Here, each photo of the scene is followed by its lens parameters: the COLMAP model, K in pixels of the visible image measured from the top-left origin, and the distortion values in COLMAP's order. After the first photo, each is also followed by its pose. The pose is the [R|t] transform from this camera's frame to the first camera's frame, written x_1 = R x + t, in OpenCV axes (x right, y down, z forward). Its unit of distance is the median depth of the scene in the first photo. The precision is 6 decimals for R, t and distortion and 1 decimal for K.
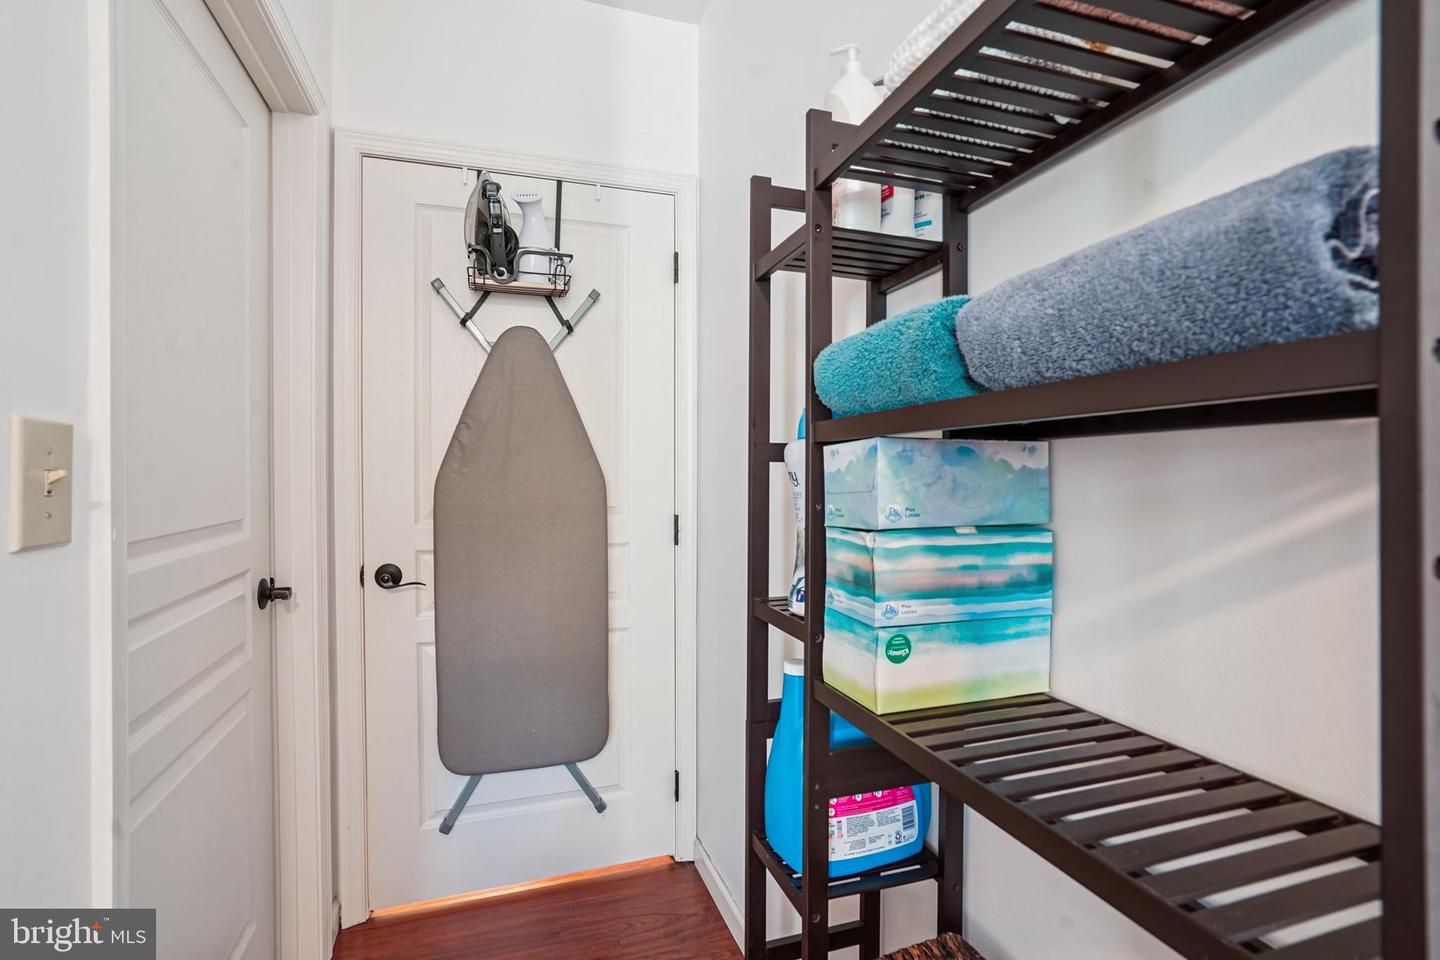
lens RADIAL K [[672.6, 0, 713.8], [0, 672.6, 475.5], [0, 0, 1]] dist [-0.041096, 0.019621]
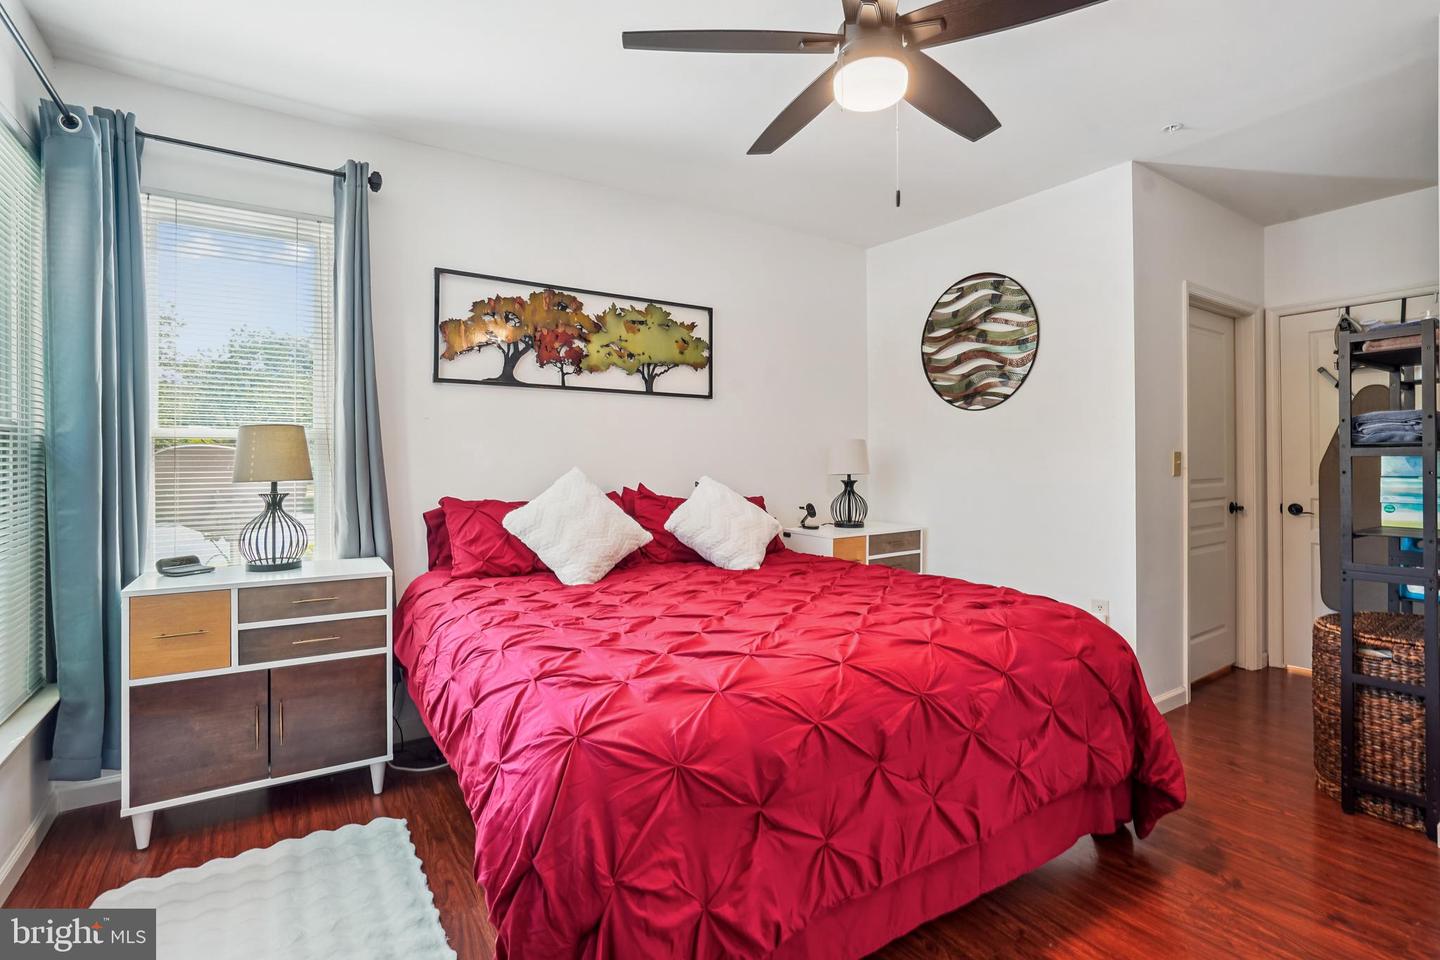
lens RADIAL K [[672.6, 0, 724.9], [0, 672.6, 466.9], [0, 0, 1]] dist [-0.041096, 0.019621]
pose [[0.269614, 0.008681, -0.962929, 1.103950], [-0.002203, 0.999962, 0.008398, 0.001957], [0.962966, -0.000143, 0.269623, -1.391778]]
